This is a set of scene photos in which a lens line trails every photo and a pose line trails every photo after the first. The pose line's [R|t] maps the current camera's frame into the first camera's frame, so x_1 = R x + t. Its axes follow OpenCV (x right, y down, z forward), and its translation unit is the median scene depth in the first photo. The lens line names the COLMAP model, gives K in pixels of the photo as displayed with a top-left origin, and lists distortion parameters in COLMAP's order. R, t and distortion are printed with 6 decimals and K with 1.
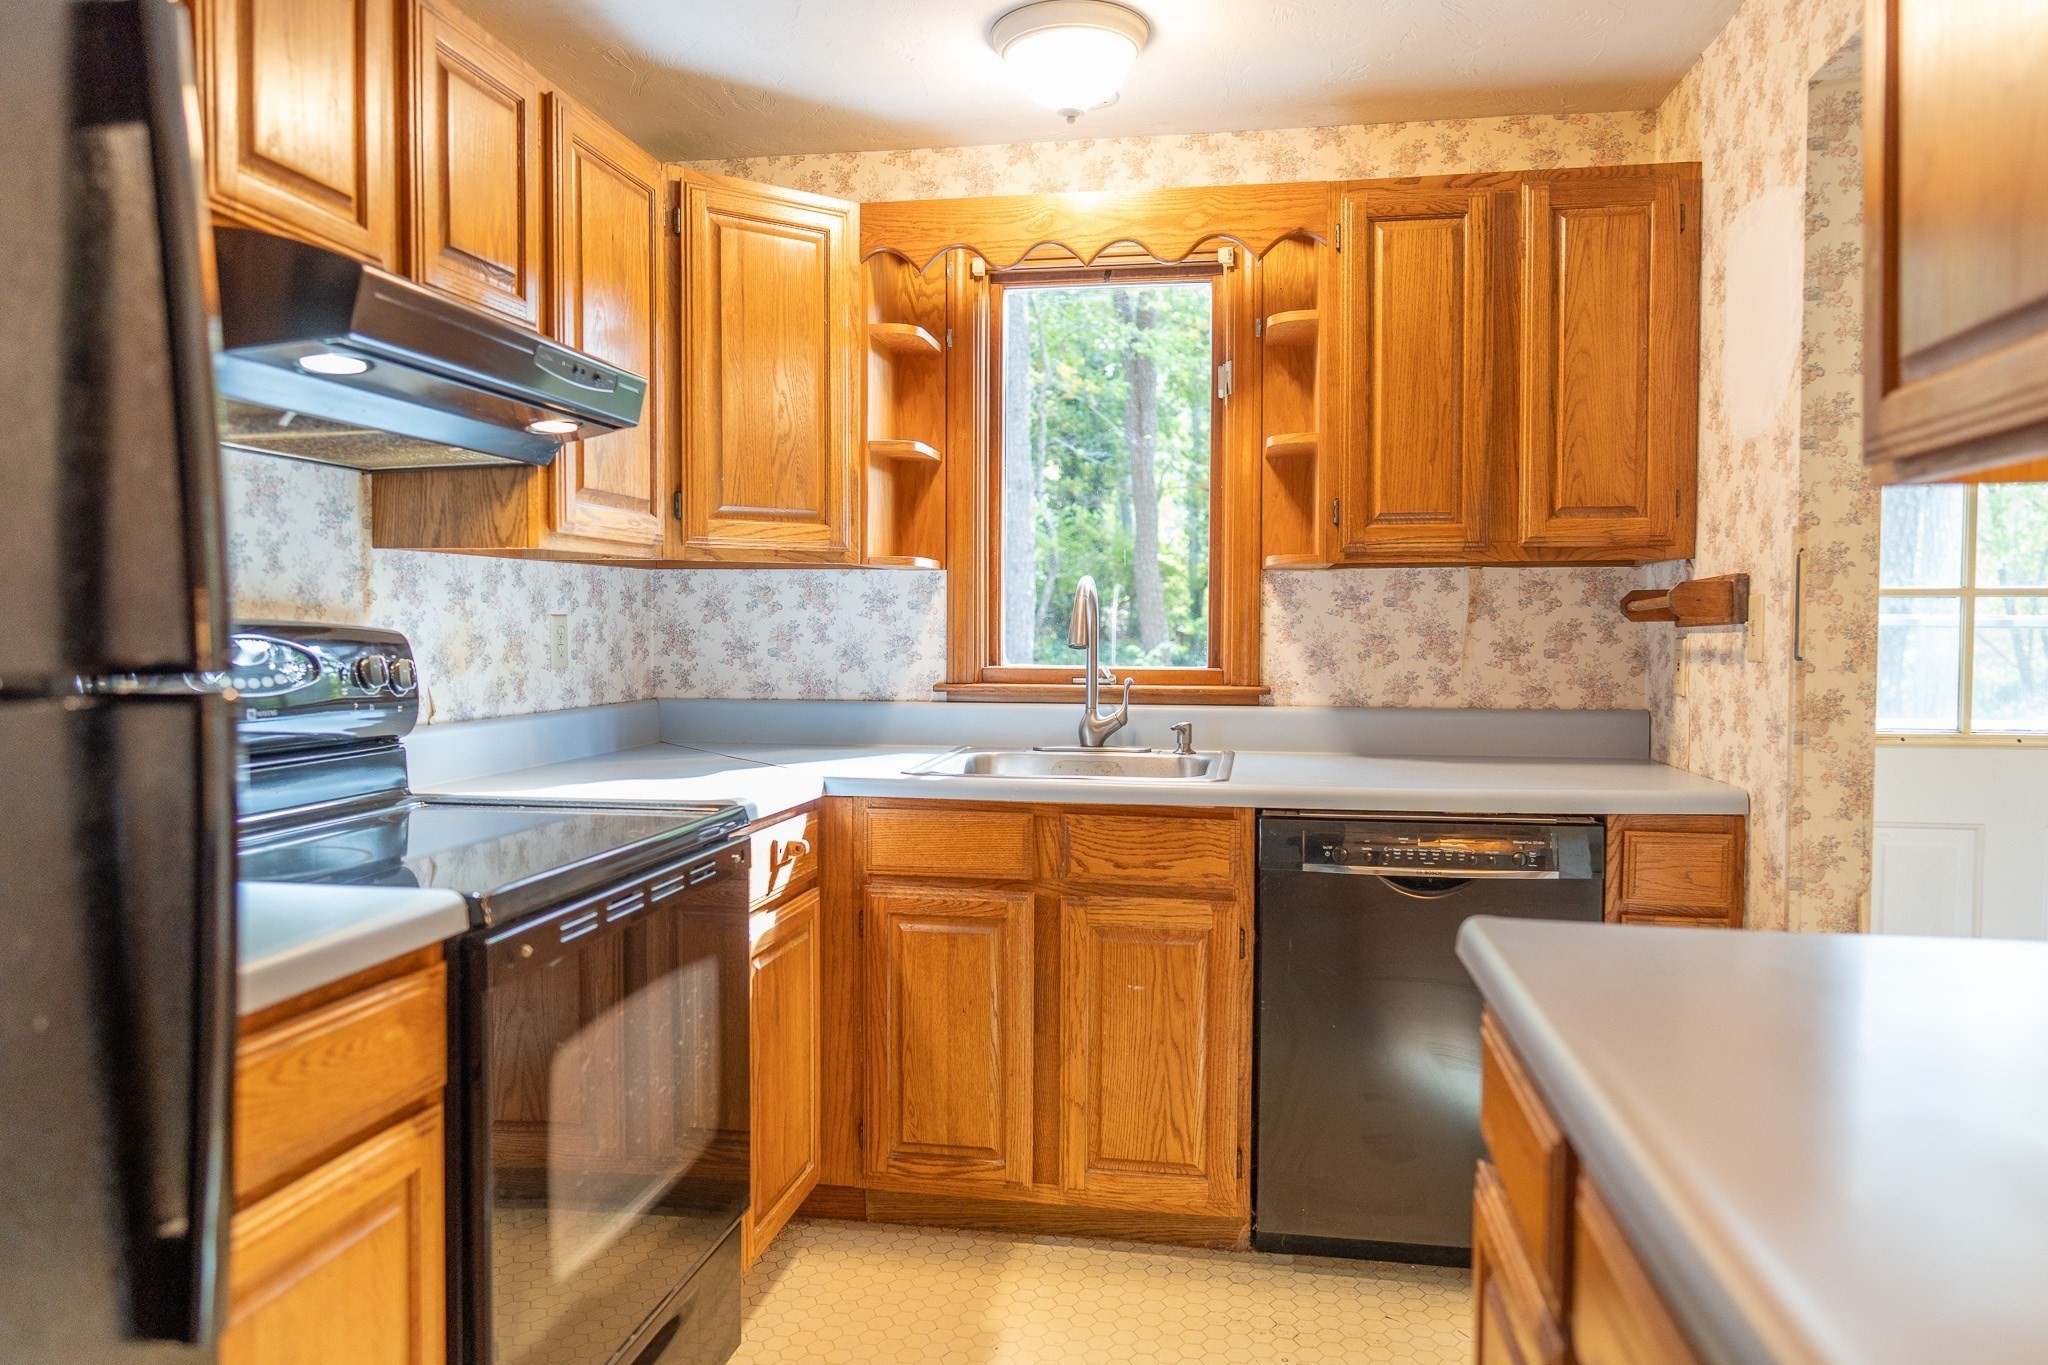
lens RADIAL K [[1384.0, 0, 1024.3], [0, 1384.0, 675.0], [0, 0, 1]] dist [0.053560, -0.000231]
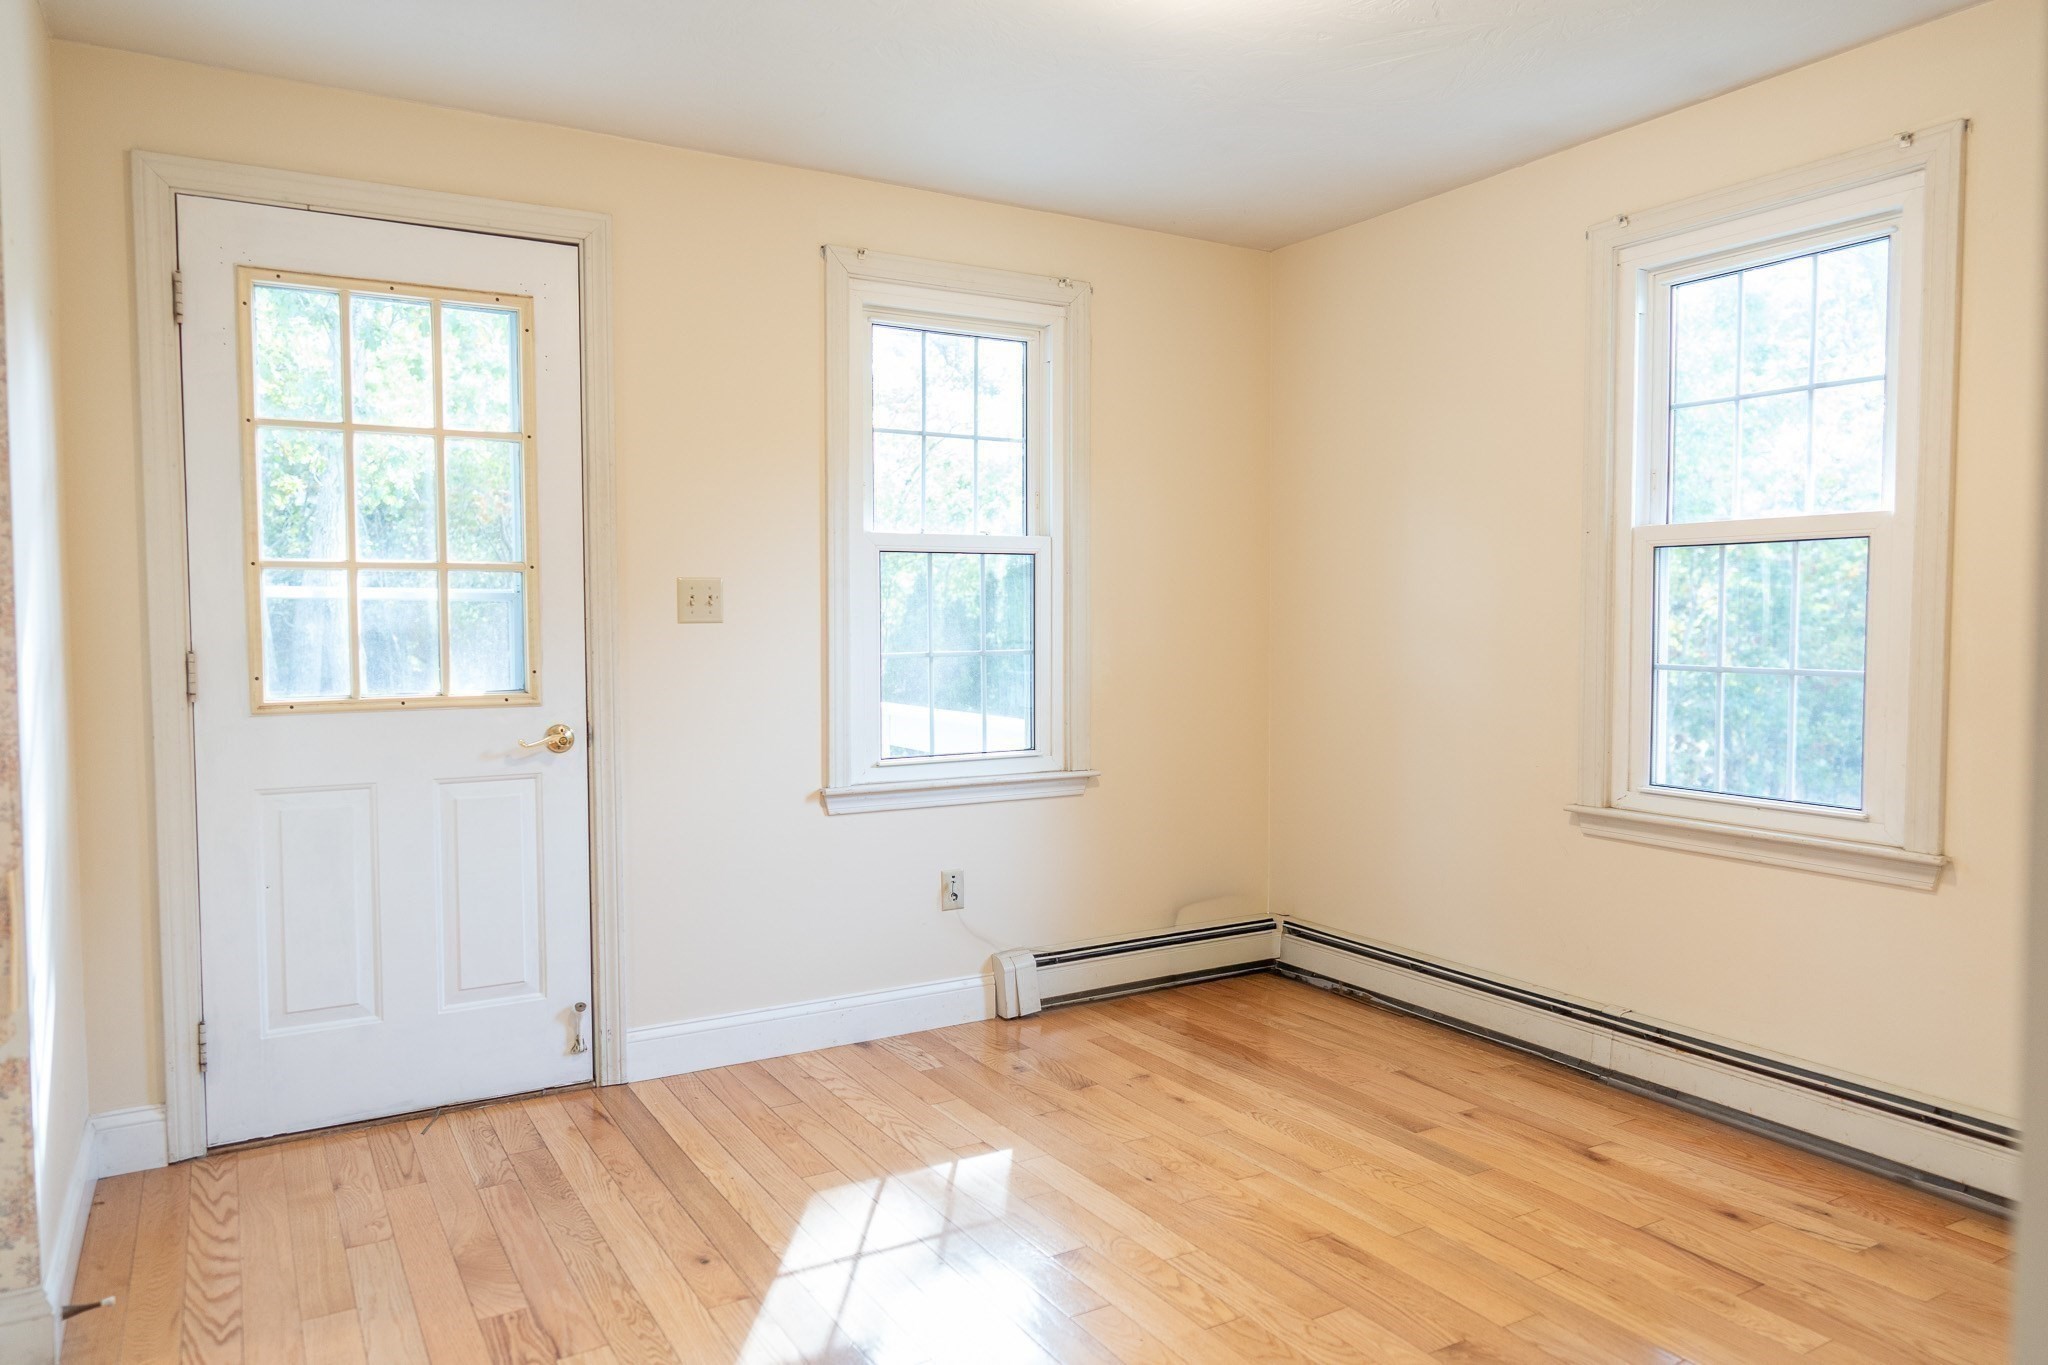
lens RADIAL K [[1384.0, 0, 1025.0], [0, 1384.0, 684.3], [0, 0, 1]] dist [0.053560, -0.000231]
pose [[0.765620, -0.032070, 0.642493, 0.375688], [0.022649, 0.999481, 0.022900, 0.017143], [-0.642894, -0.002981, 0.765949, -0.134888]]
